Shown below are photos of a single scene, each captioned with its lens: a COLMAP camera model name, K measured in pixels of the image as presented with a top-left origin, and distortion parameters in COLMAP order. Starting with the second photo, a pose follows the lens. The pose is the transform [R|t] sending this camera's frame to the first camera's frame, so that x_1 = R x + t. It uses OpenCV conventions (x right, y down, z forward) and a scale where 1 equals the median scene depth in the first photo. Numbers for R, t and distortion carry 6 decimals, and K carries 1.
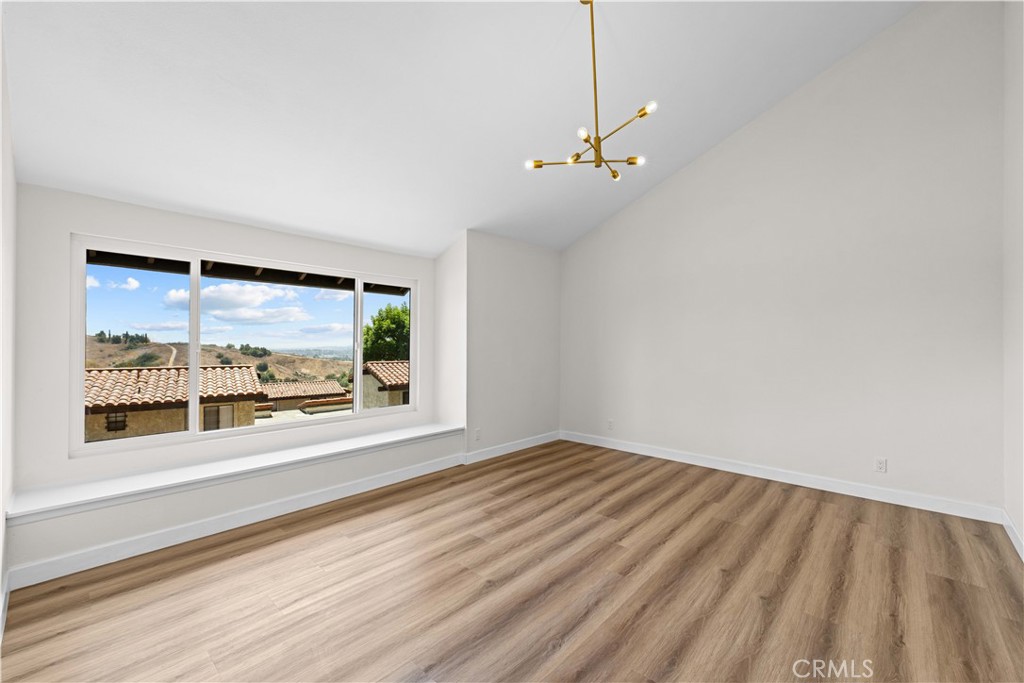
lens RADIAL K [[412.4, 0, 516.8], [0, 412.4, 340.4], [0, 0, 1]] dist [0.003550, -0.000340]
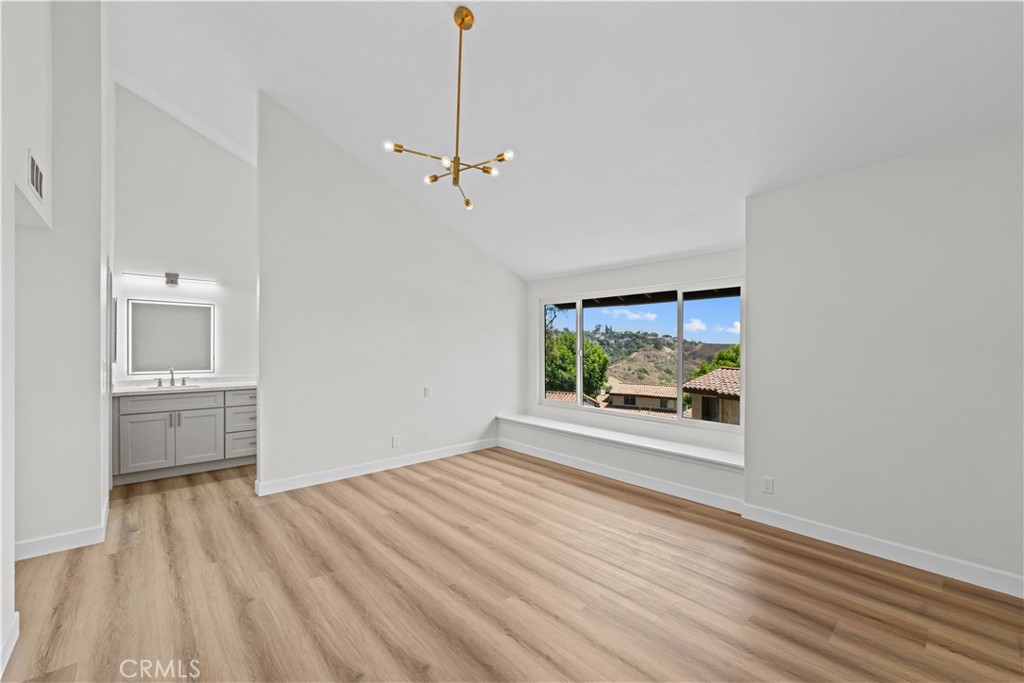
lens RADIAL K [[412.4, 0, 513.4], [0, 412.4, 349.1], [0, 0, 1]] dist [0.003550, -0.000340]
pose [[-0.089838, 0.002429, -0.995953, 1.018180], [-0.000966, 0.999996, 0.002526, -0.003197], [0.995956, 0.001189, -0.089835, 1.024905]]
